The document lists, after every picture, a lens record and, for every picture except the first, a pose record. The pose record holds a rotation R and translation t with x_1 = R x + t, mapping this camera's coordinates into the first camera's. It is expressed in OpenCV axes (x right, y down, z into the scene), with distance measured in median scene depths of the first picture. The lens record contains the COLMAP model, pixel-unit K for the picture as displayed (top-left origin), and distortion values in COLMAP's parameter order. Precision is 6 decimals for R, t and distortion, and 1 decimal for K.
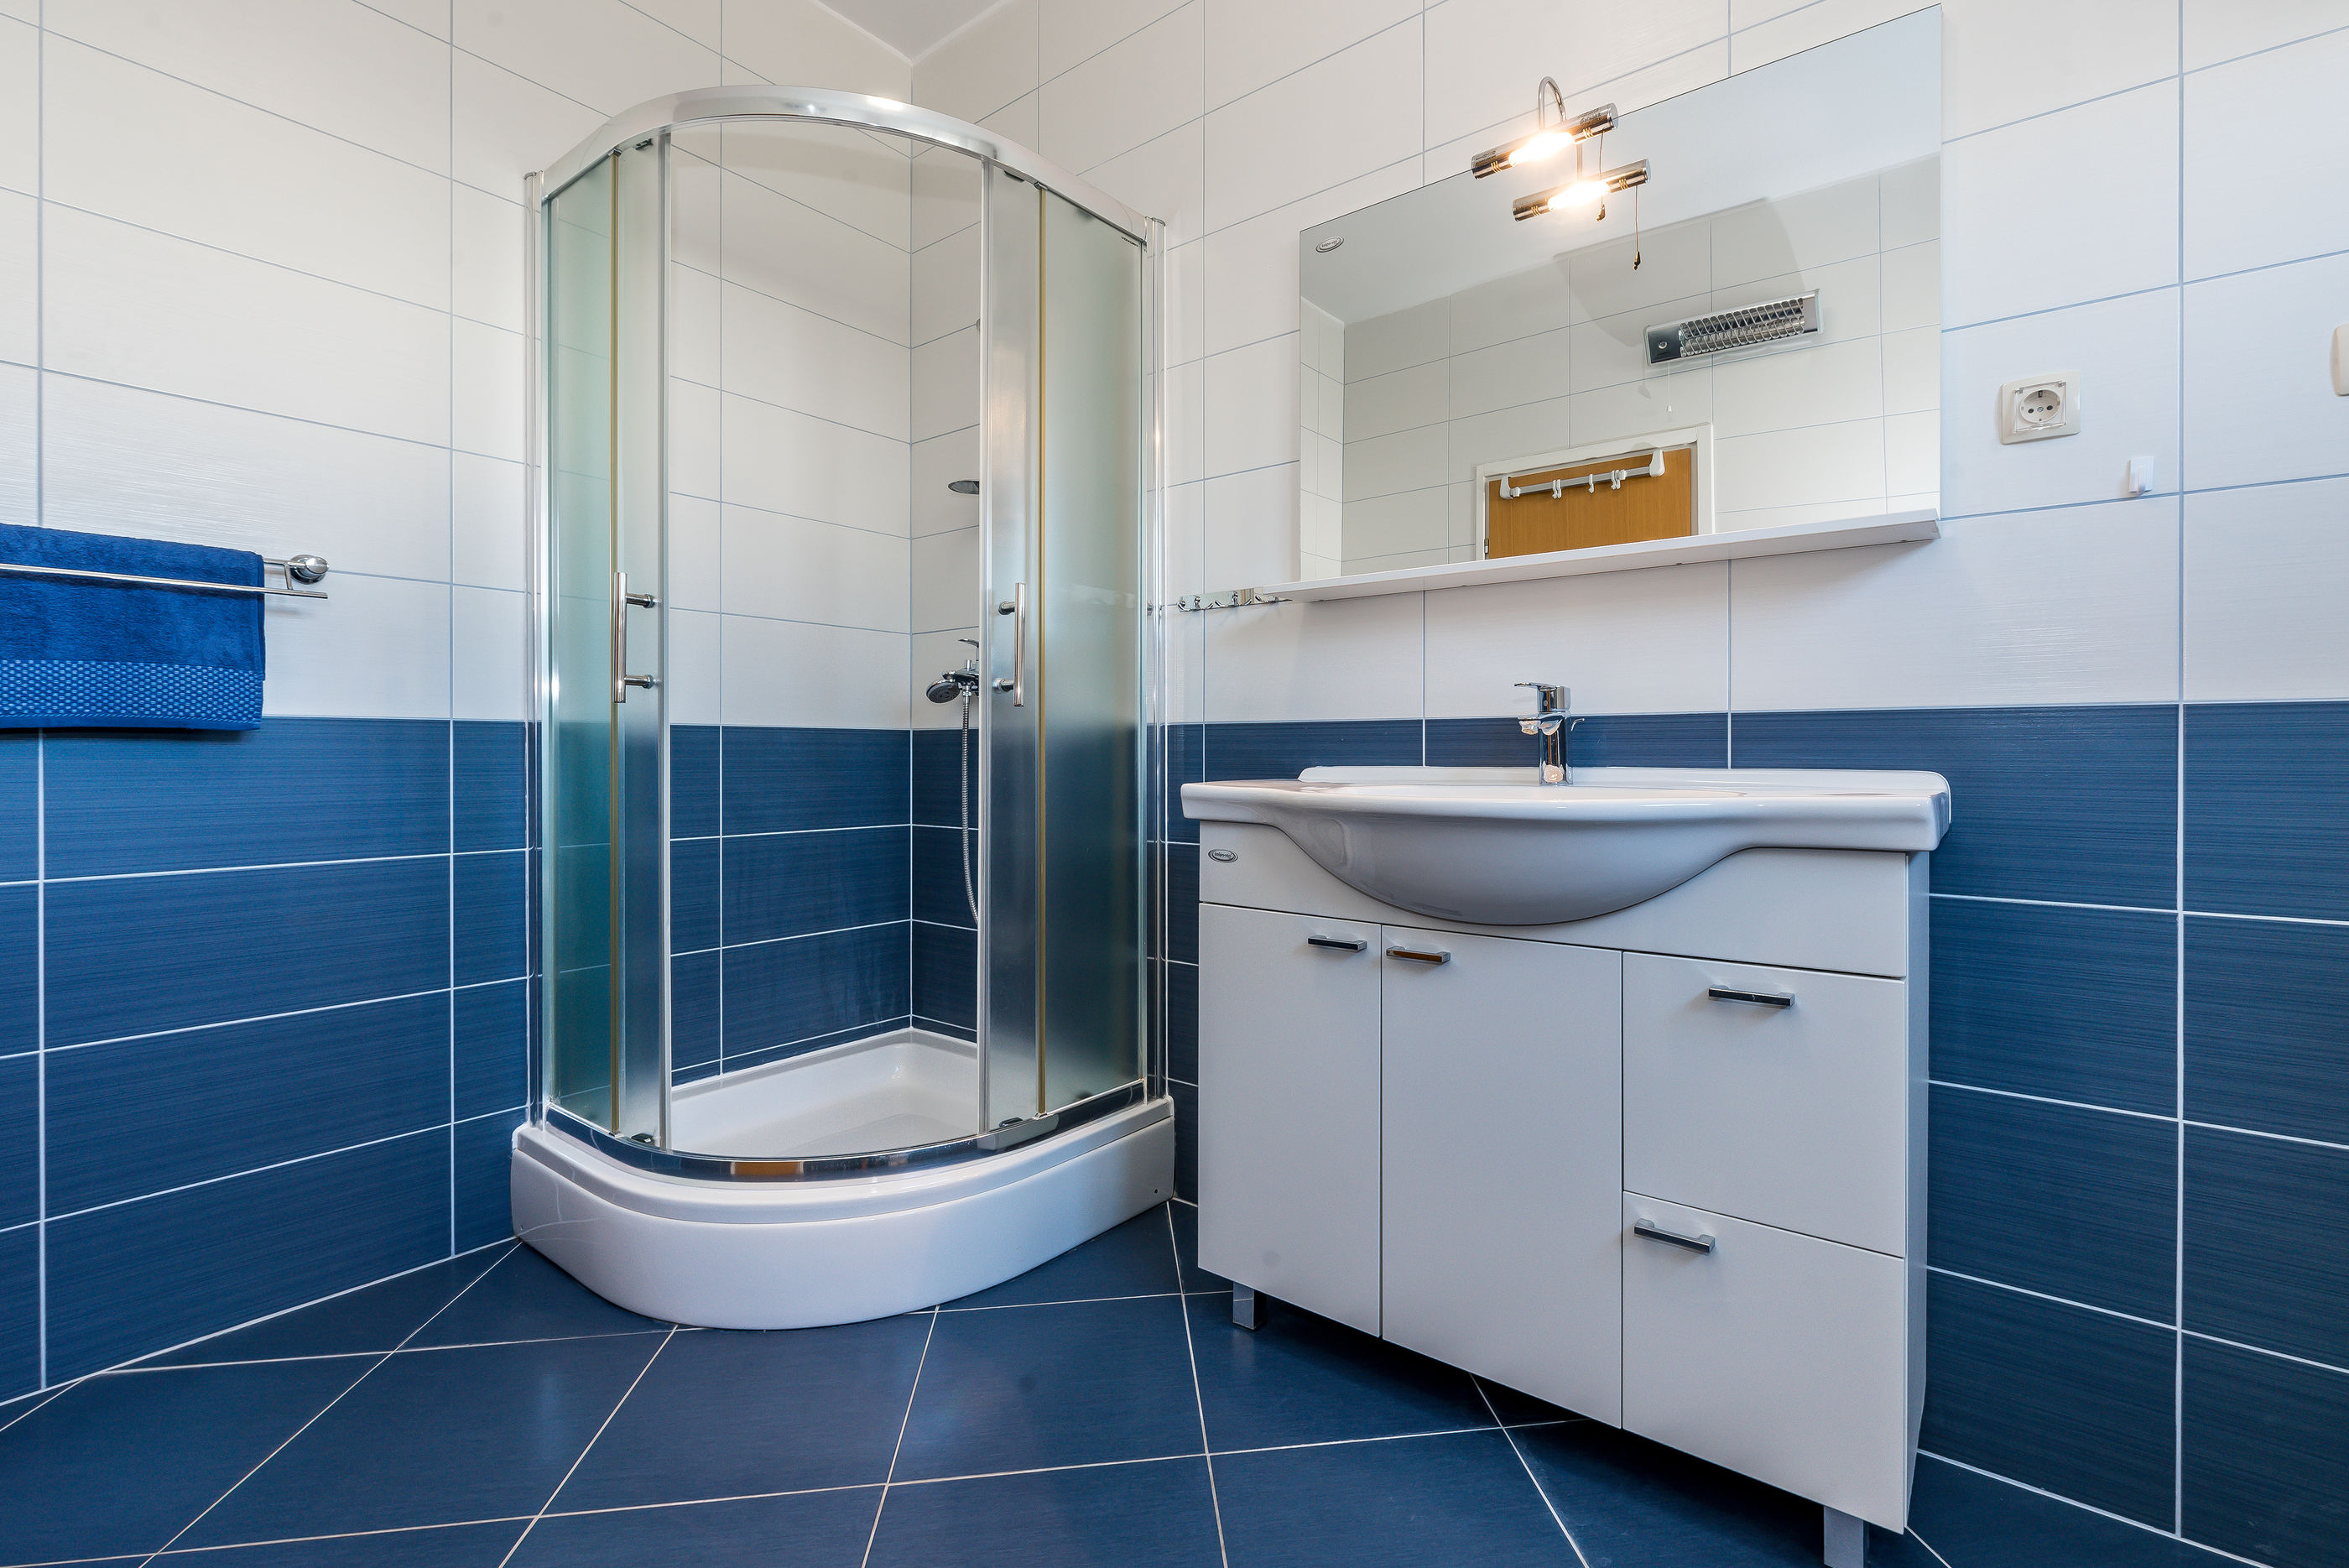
lens RADIAL K [[1063.6, 0, 1180.9], [0, 1063.6, 745.4], [0, 0, 1]] dist [0.001038, -0.000253]
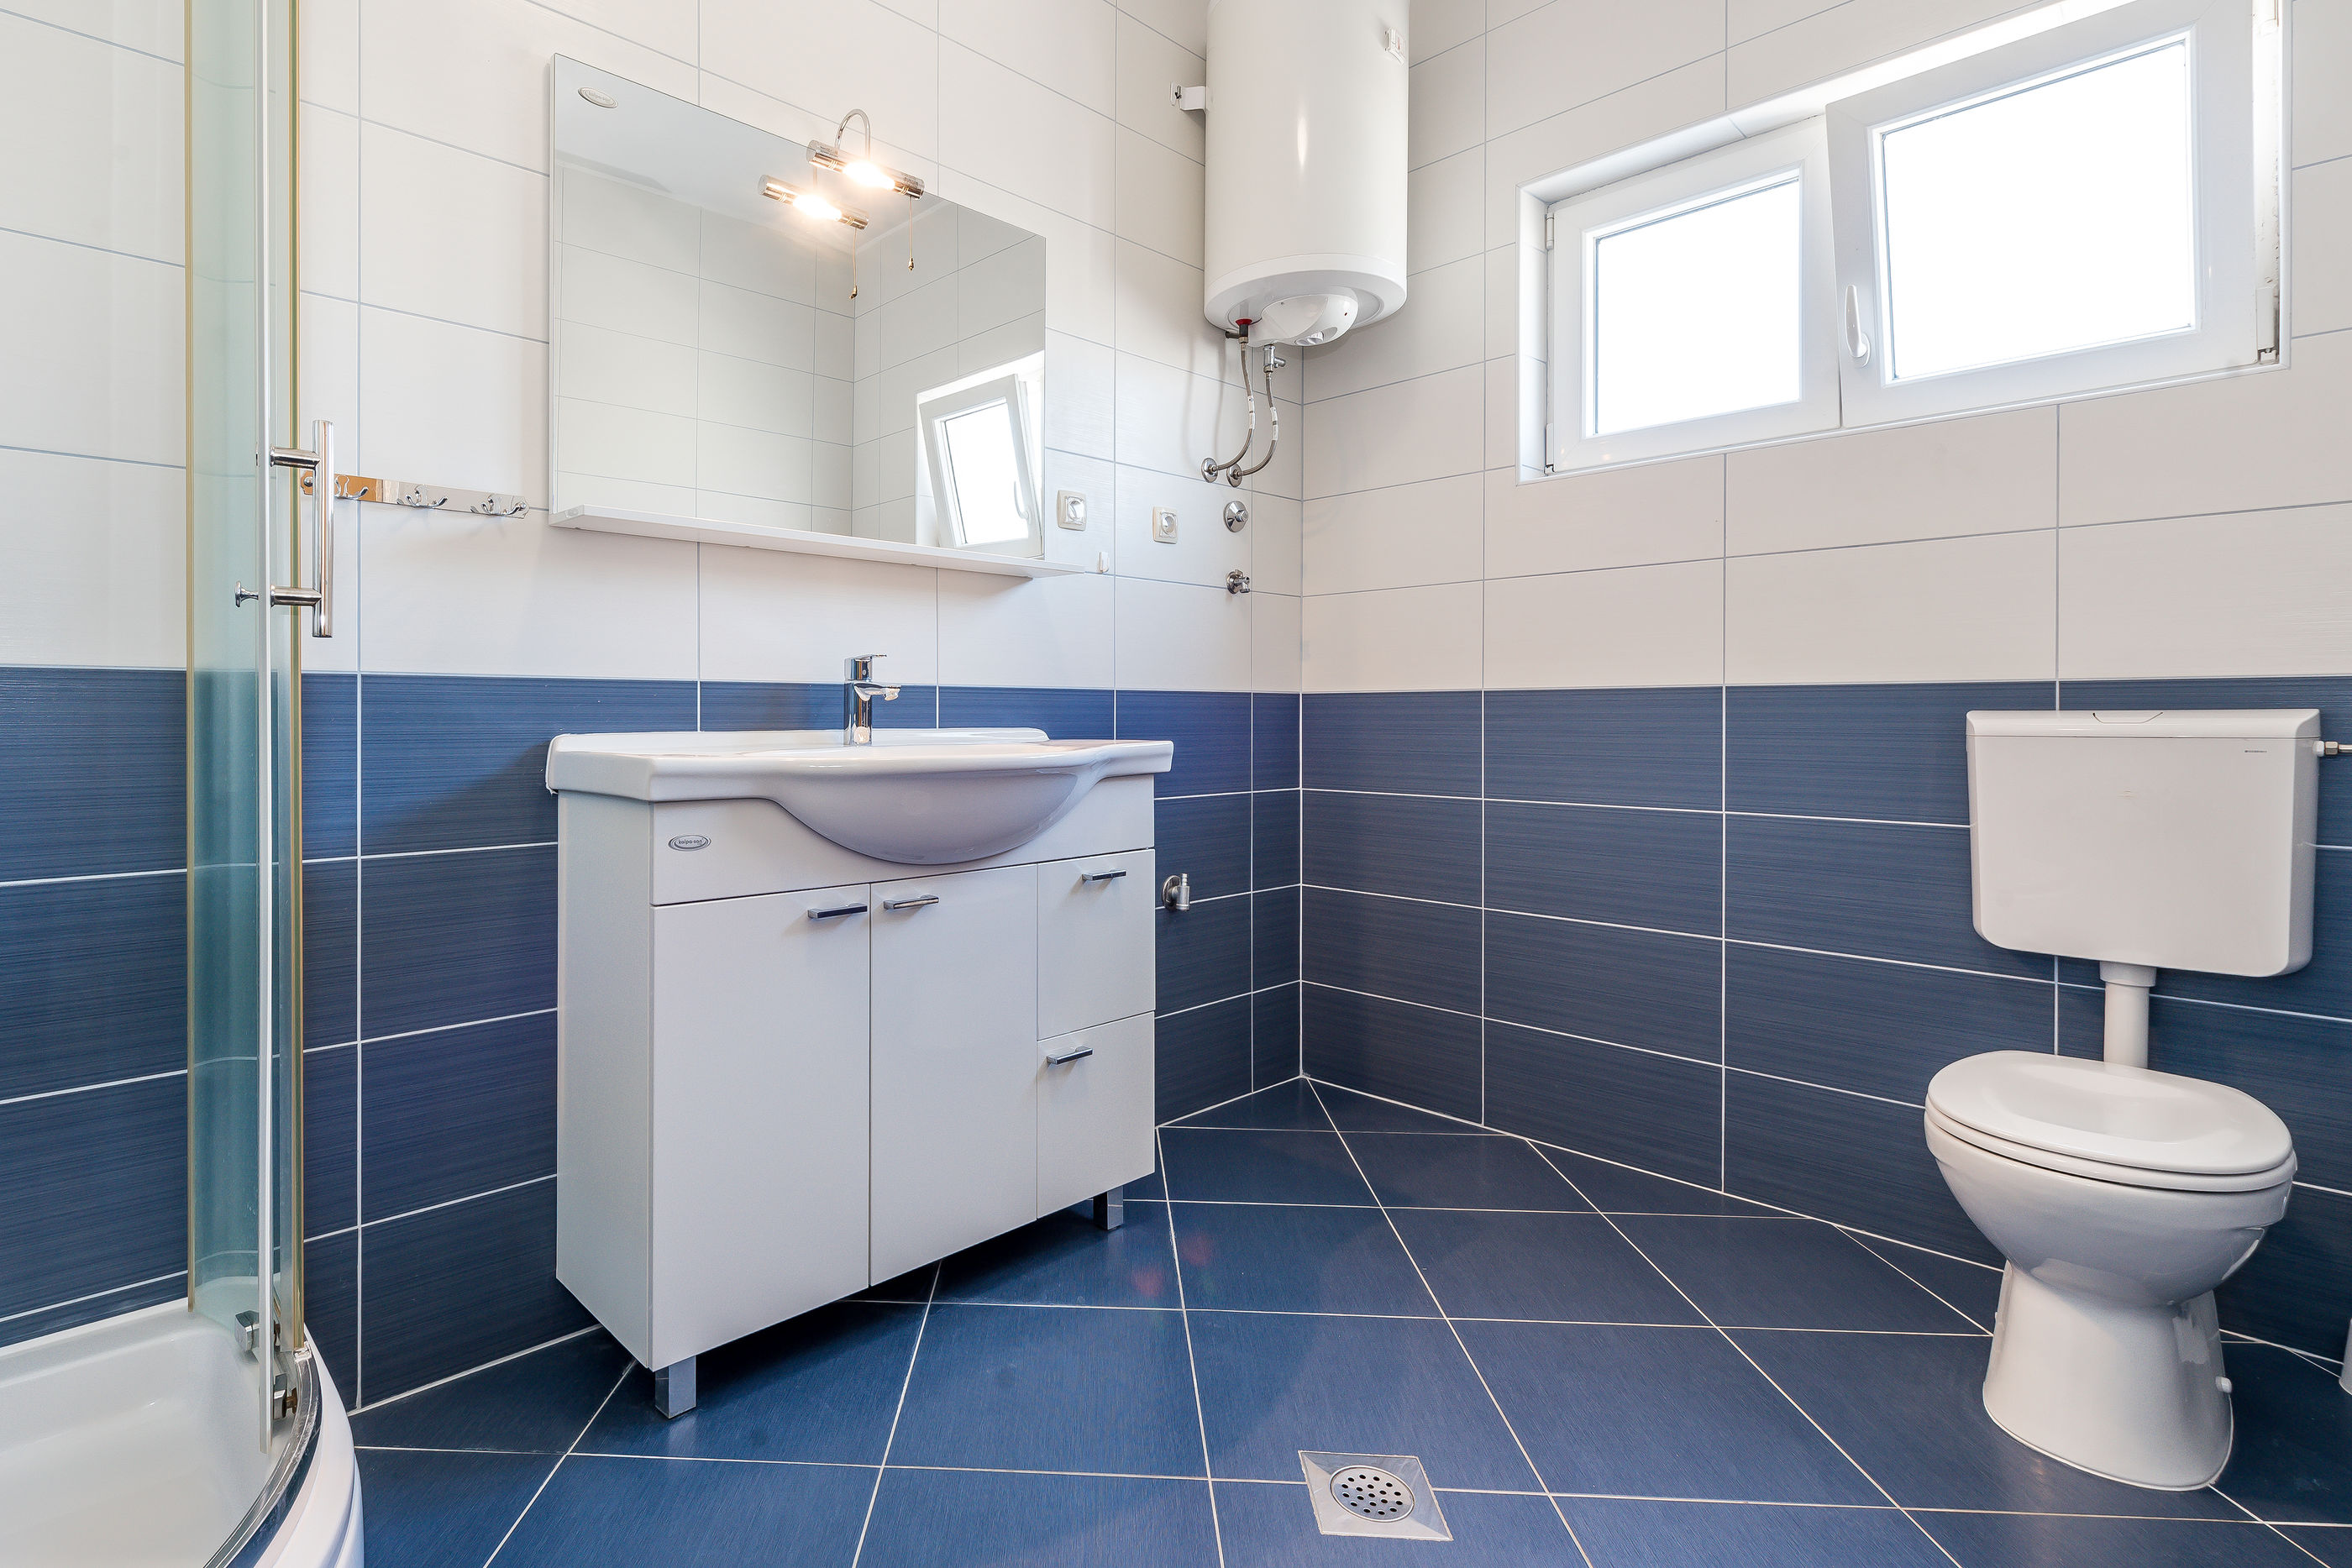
lens RADIAL K [[996.1, 0, 1170.4], [0, 996.1, 725.2], [0, 0, 1]] dist [-0.001644, -0.000302]
pose [[0.175404, -0.010811, 0.984437, -0.639846], [-0.004386, 0.999921, 0.011763, 0.002423], [-0.984487, -0.006381, 0.175343, 0.503153]]
